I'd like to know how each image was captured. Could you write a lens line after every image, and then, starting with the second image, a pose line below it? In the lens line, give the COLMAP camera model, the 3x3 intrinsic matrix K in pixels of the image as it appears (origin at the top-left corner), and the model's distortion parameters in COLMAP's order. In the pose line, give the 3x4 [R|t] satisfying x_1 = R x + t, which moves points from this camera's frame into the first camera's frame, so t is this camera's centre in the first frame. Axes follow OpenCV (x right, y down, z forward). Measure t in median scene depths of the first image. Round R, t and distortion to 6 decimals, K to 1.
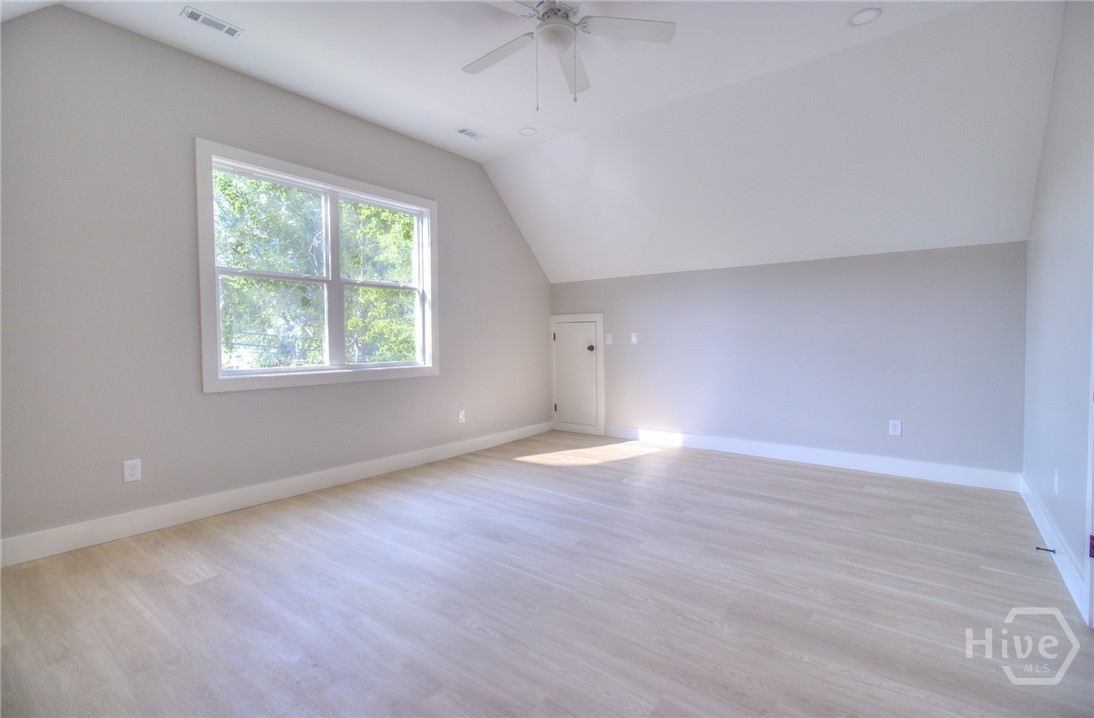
lens RADIAL K [[508.8, 0, 547.0], [0, 508.8, 359.0], [0, 0, 1]] dist [-0.000323, -0.000085]
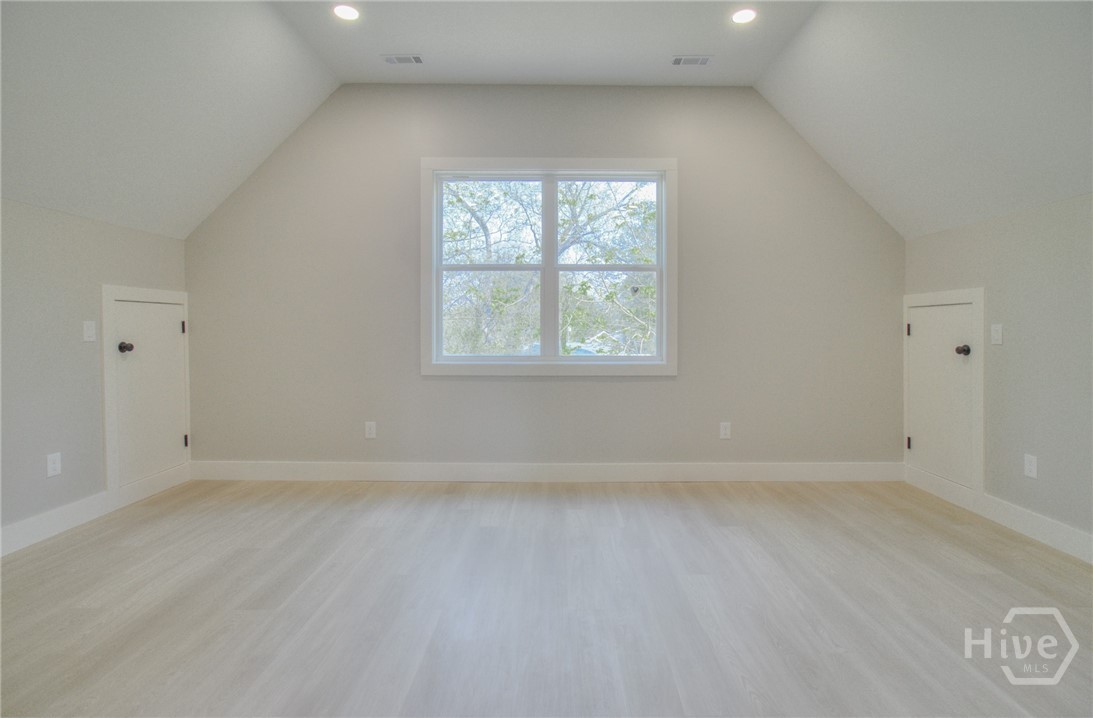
lens RADIAL K [[489.8, 0, 547.9], [0, 489.8, 338.5], [0, 0, 1]] dist [0.000220, 0.000042]
pose [[0.616169, 0.023186, -0.787273, 0.236632], [-0.040168, 0.999191, -0.002011, -0.015191], [0.786589, 0.032862, 0.616601, 0.311312]]
